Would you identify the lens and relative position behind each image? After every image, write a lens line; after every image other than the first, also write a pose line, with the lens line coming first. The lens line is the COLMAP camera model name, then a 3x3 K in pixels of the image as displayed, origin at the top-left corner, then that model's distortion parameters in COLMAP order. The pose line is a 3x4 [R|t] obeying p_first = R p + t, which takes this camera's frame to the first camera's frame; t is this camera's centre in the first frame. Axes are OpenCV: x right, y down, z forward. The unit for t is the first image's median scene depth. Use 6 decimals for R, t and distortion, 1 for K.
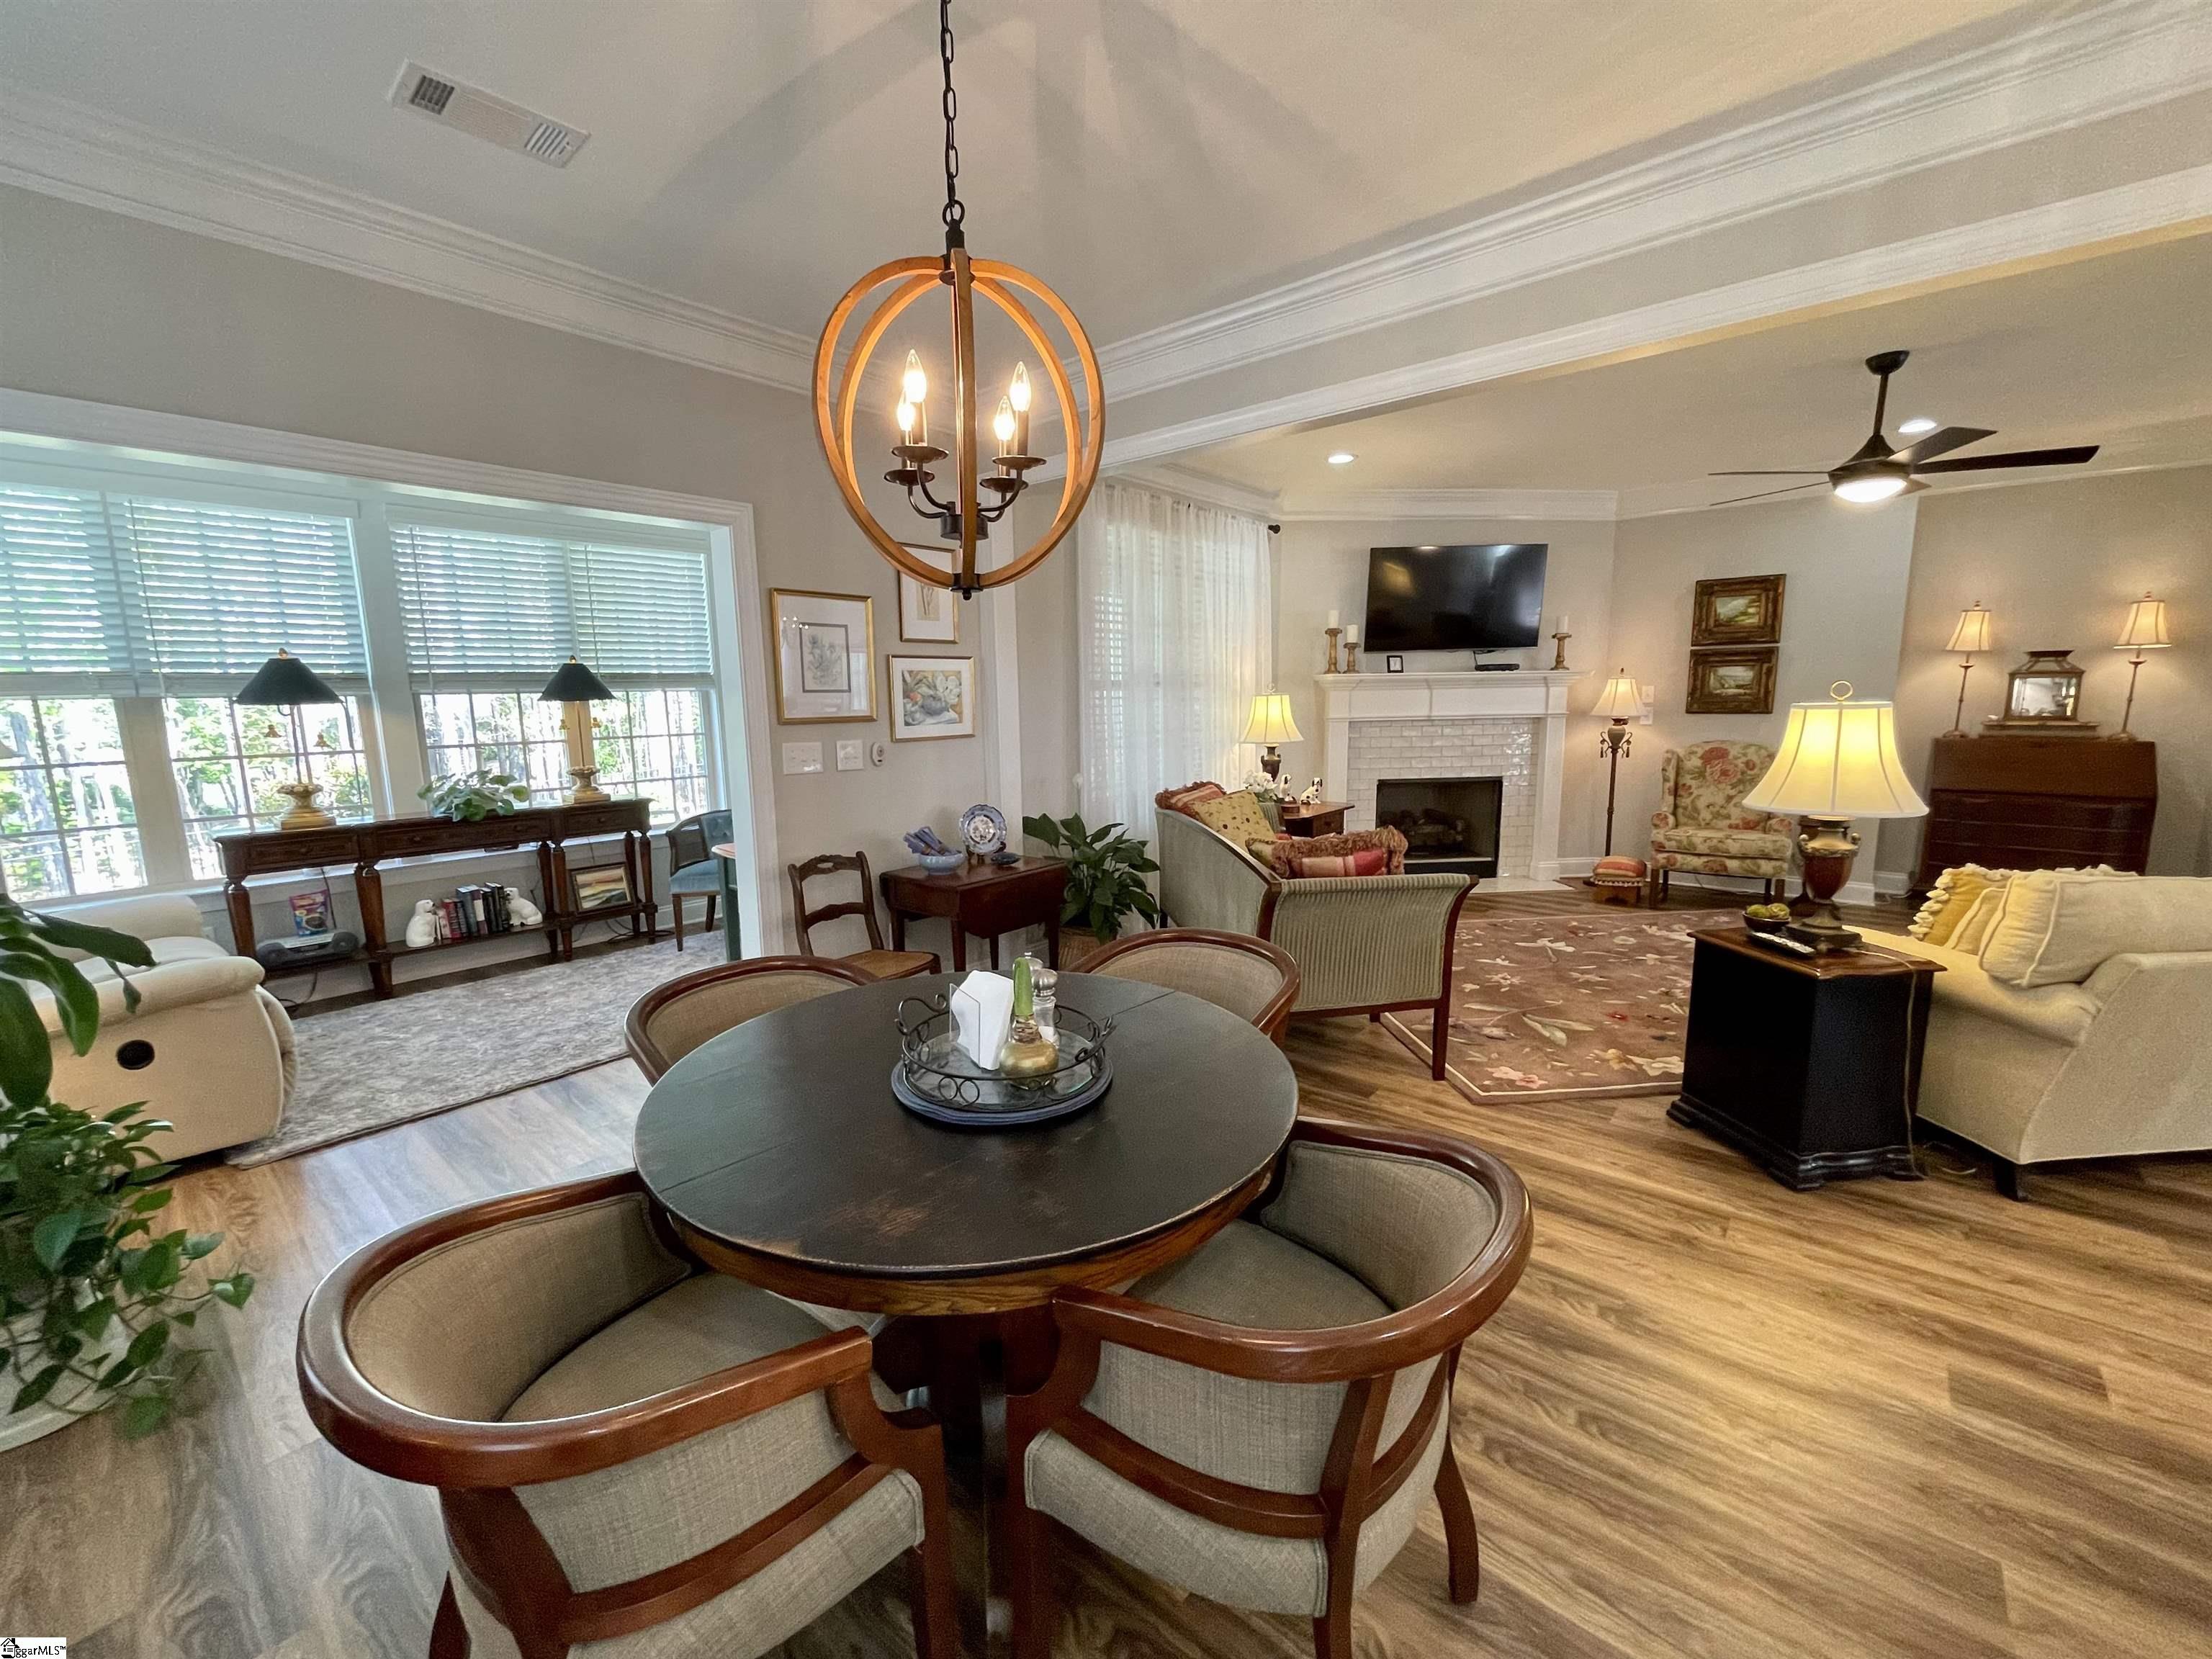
lens RADIAL K [[891.1, 0, 1100.3], [0, 891.1, 833.2], [0, 0, 1]] dist [-0.001187, -0.000052]
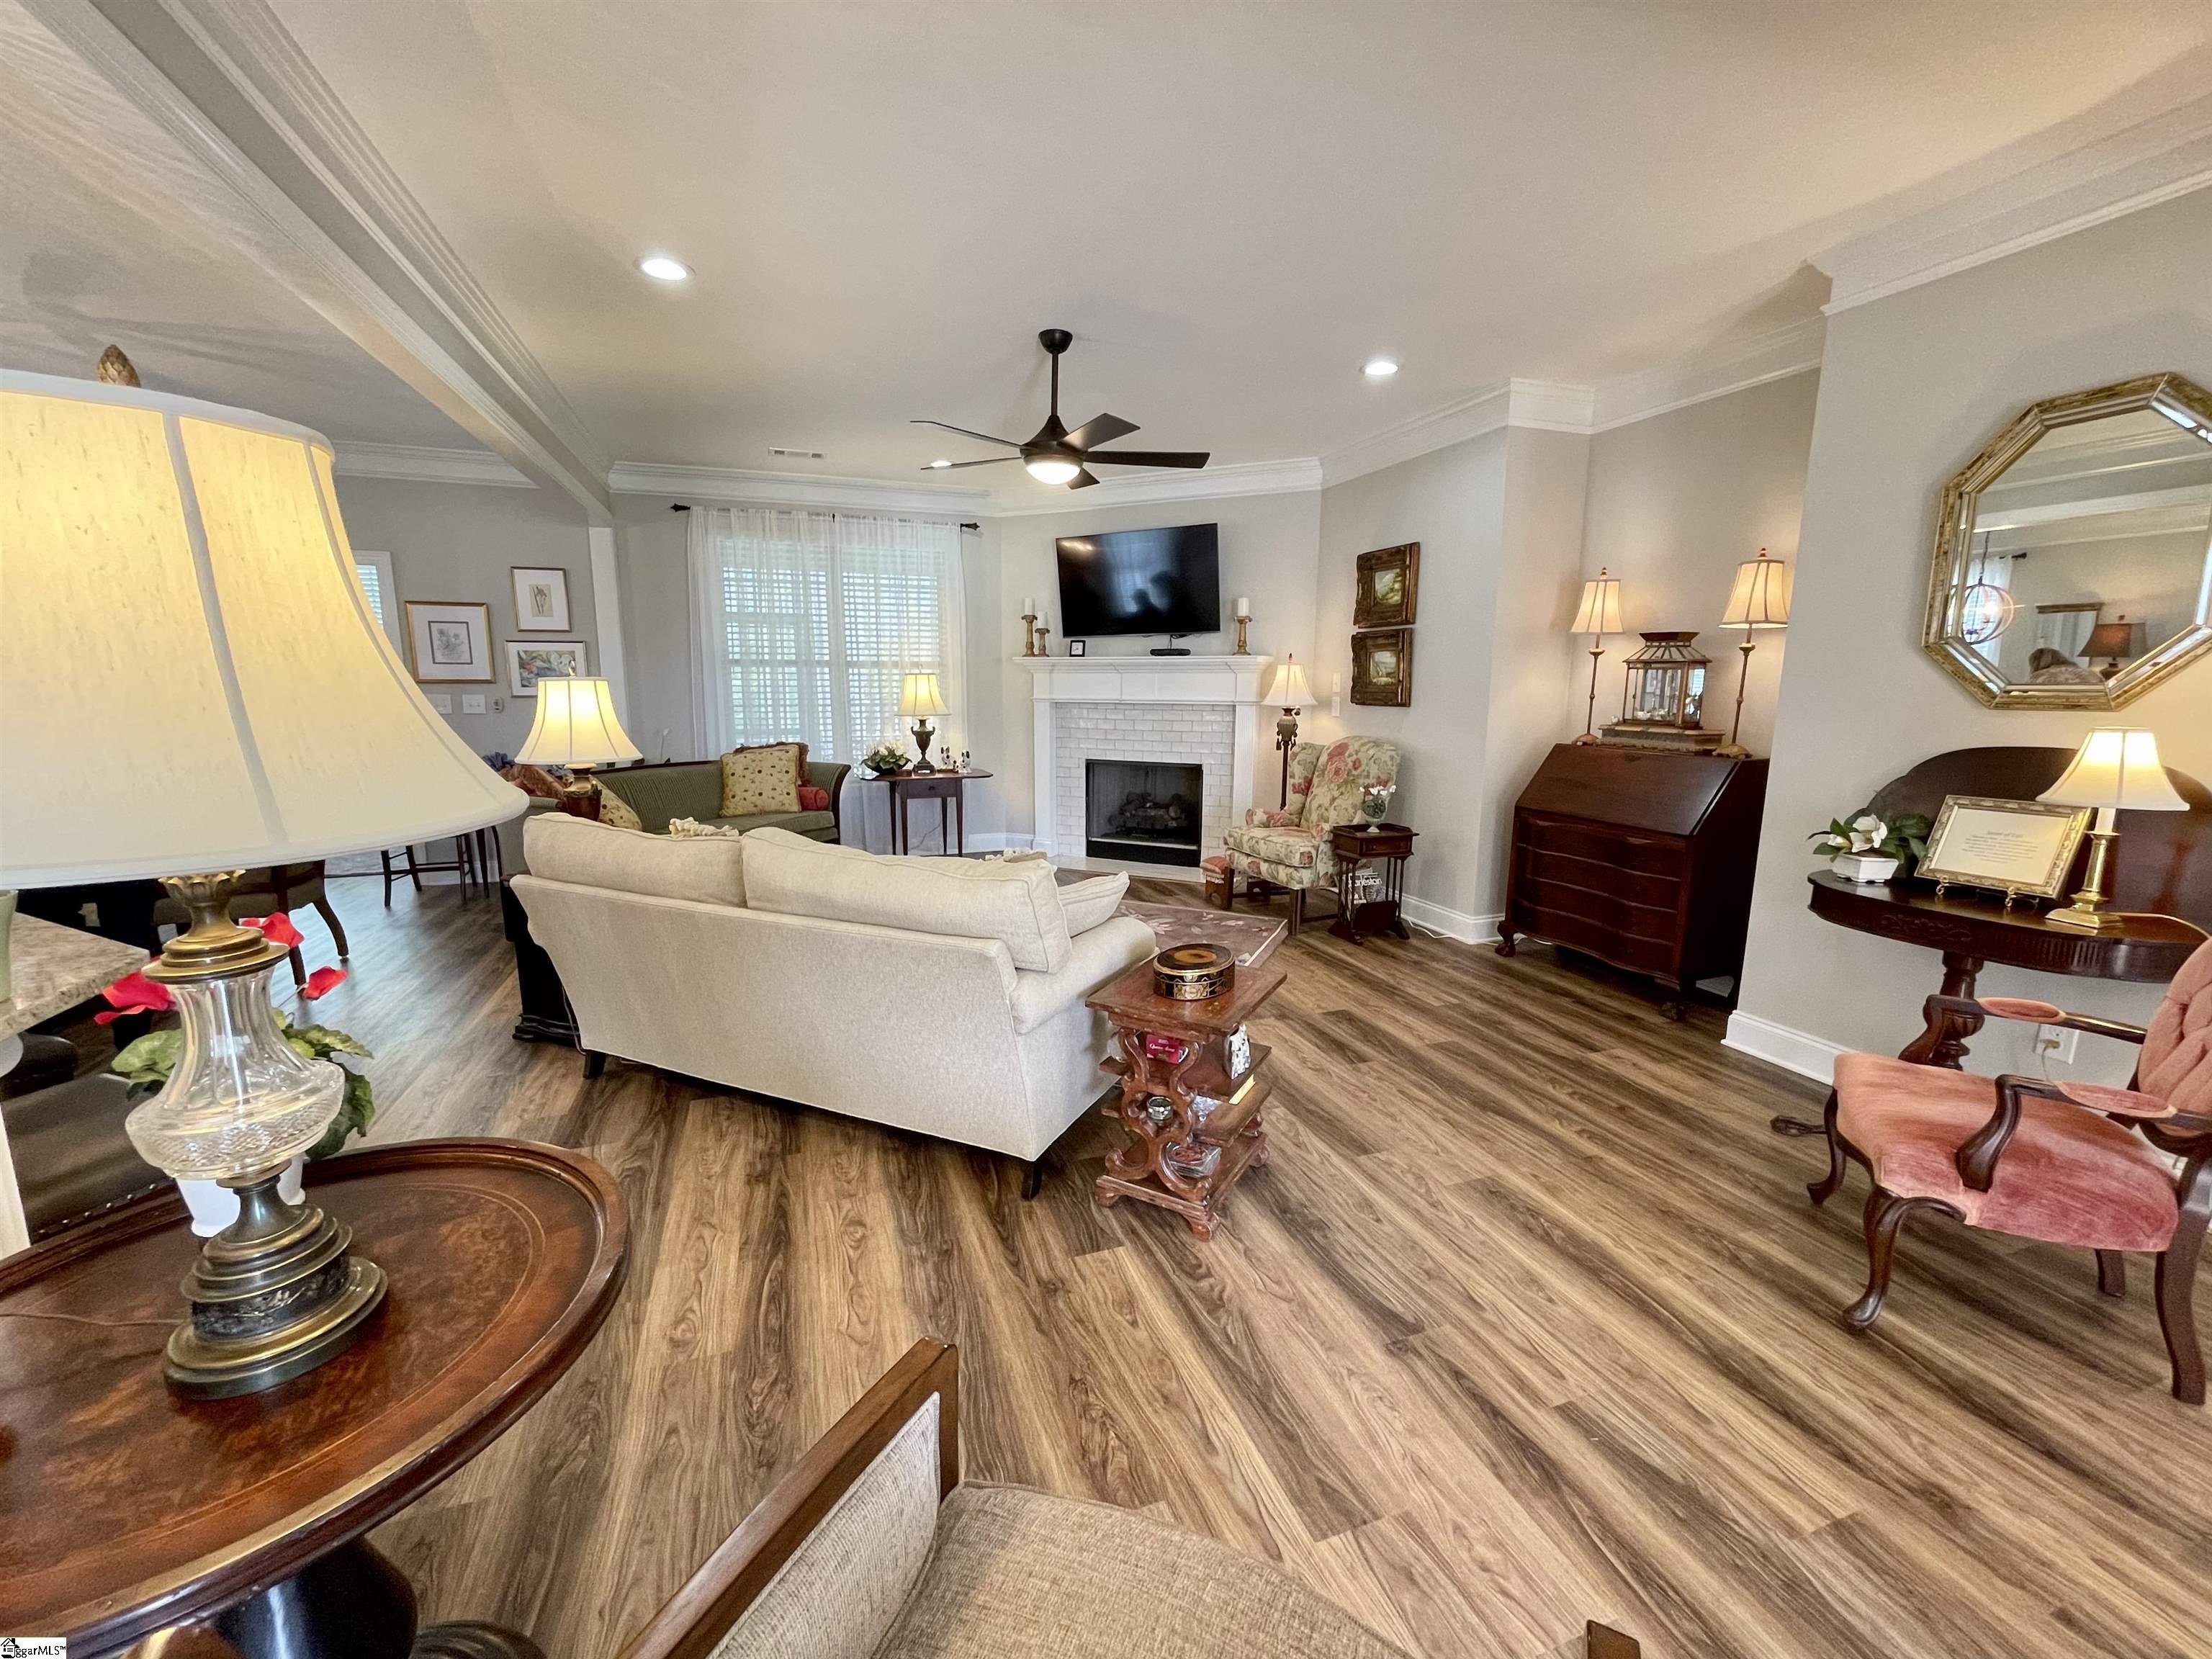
lens RADIAL K [[891.1, 0, 1097.8], [0, 891.1, 835.3], [0, 0, 1]] dist [-0.001187, -0.000052]
pose [[0.864659, 0.106296, -0.490985, 0.951359], [-0.096651, 0.994298, 0.045051, -0.021945], [0.492975, 0.008501, 0.870002, 0.110424]]
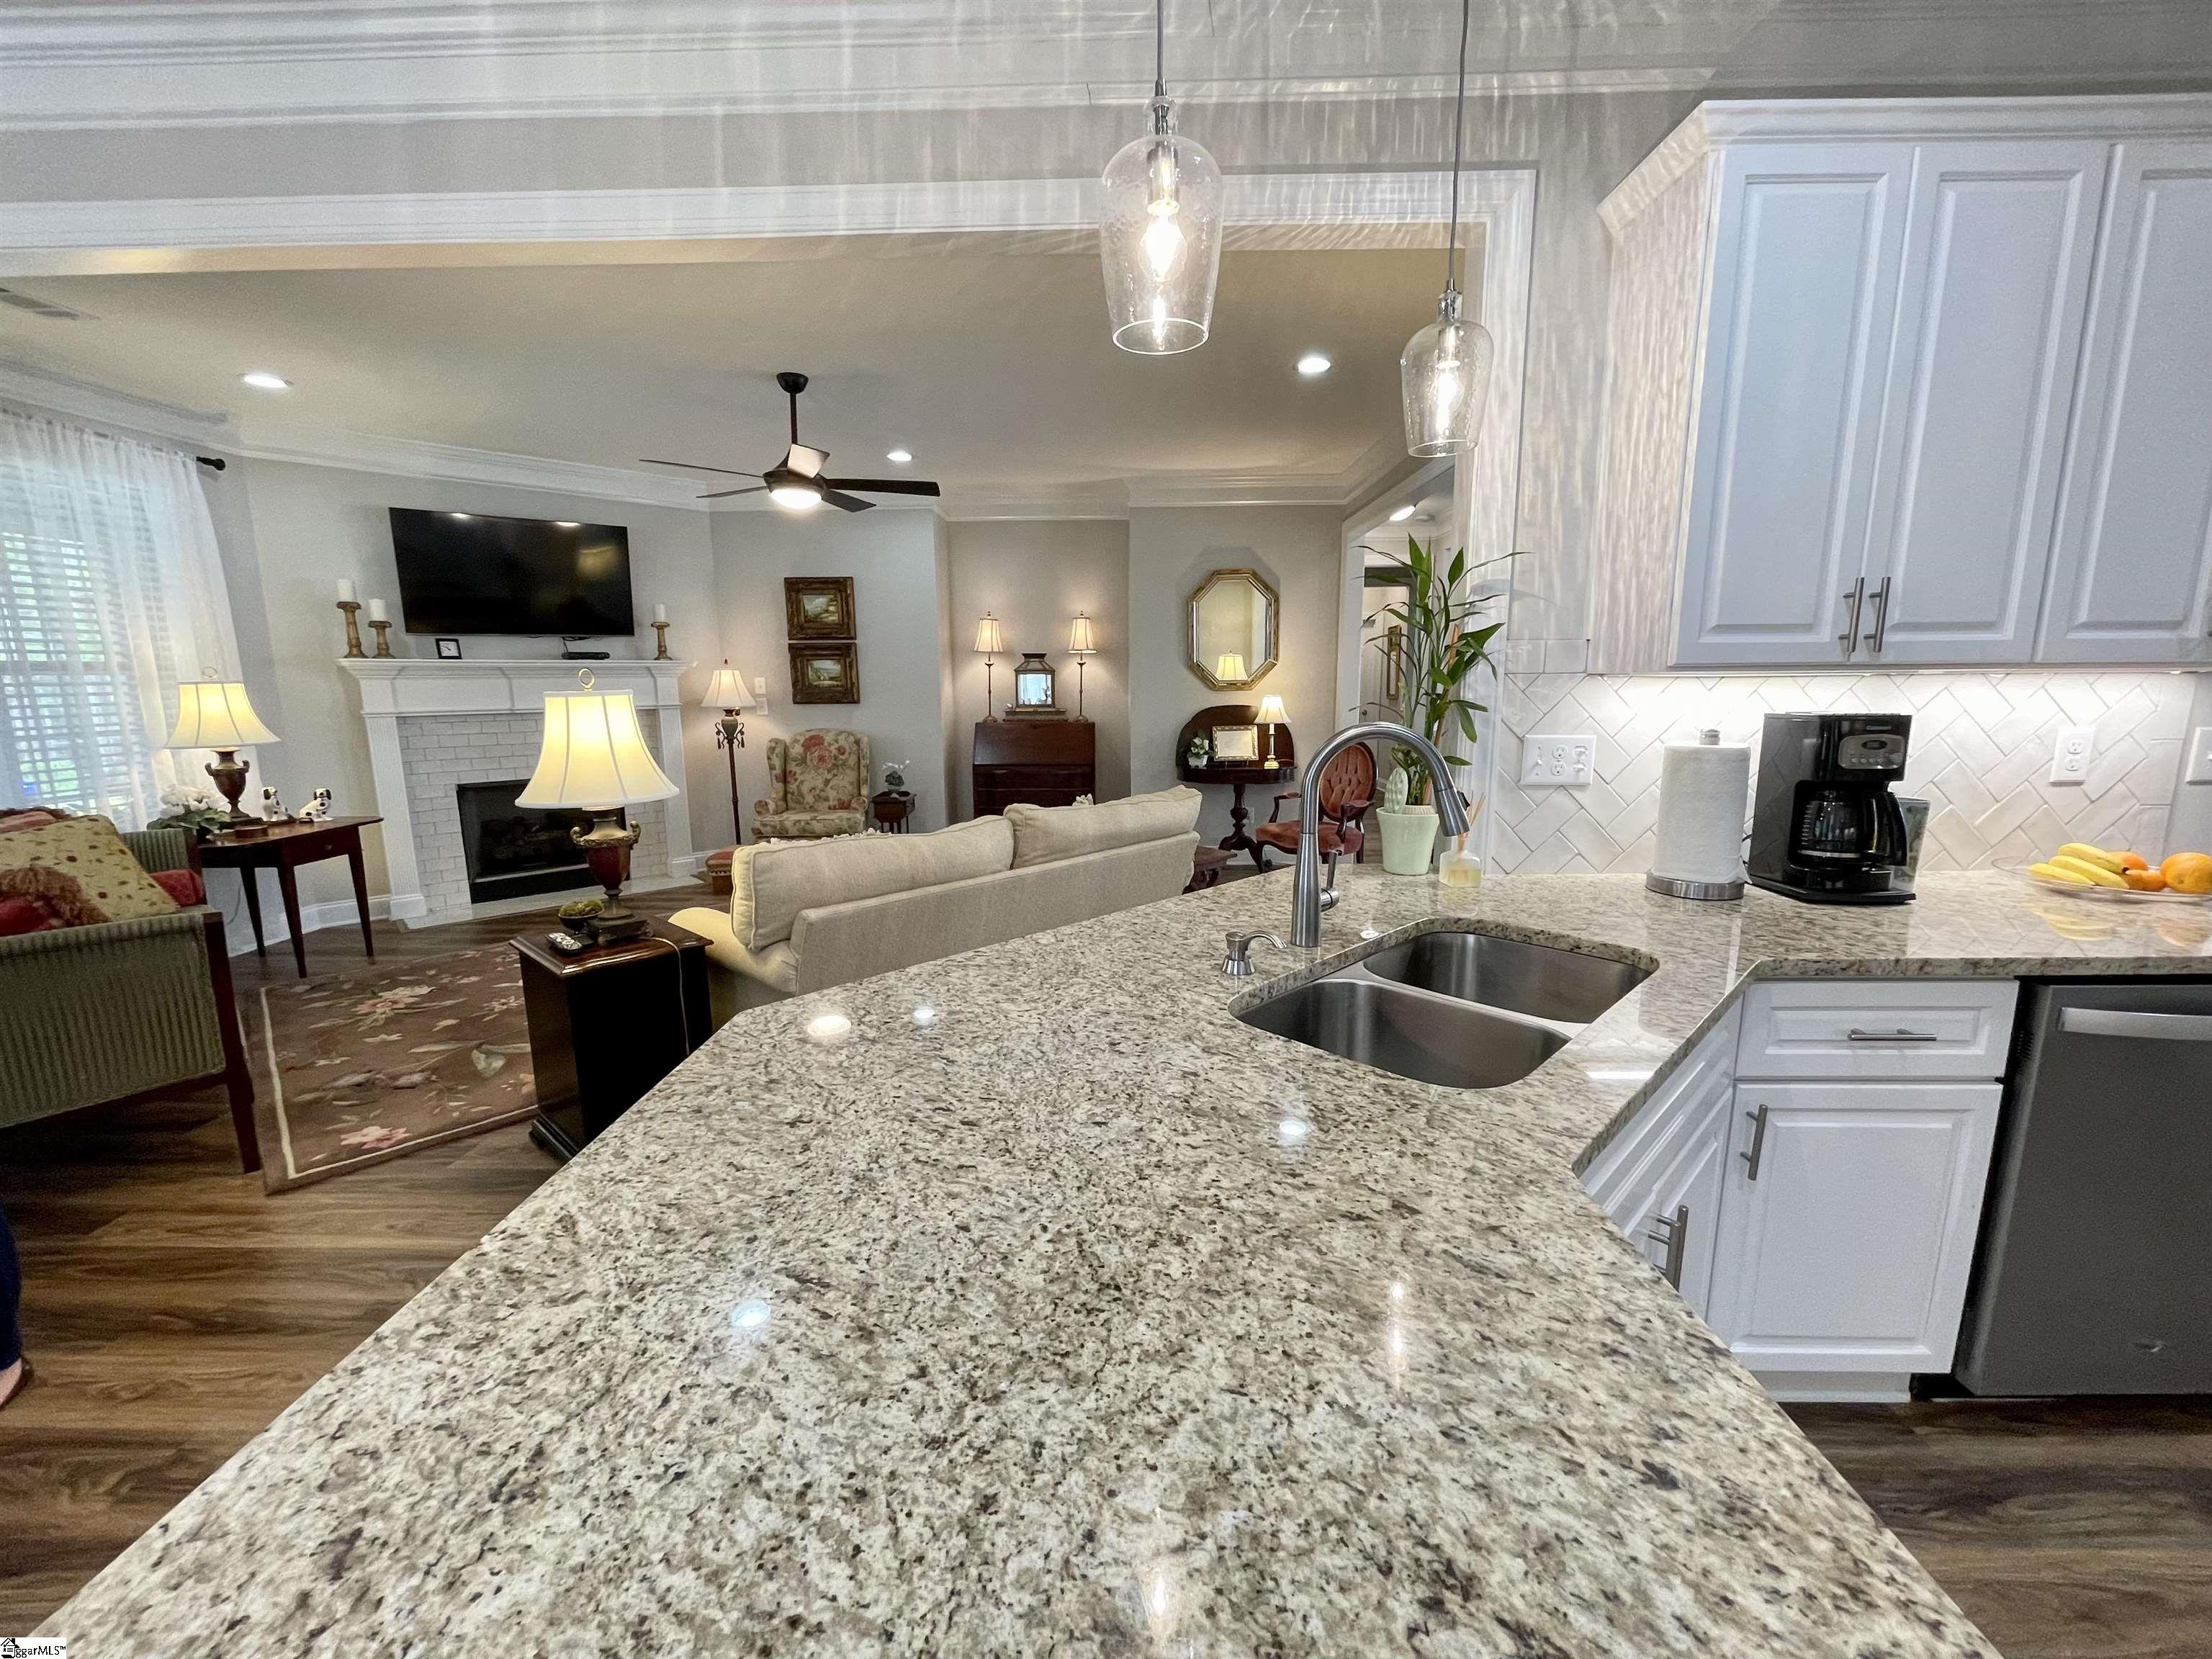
lens RADIAL K [[891.1, 0, 1098.5], [0, 891.1, 830.6], [0, 0, 1]] dist [-0.001187, -0.000052]
pose [[0.774901, -0.096095, 0.624736, 0.282440], [0.093181, 0.994944, 0.037461, 0.010199], [-0.625177, 0.029185, 0.779937, -0.050958]]
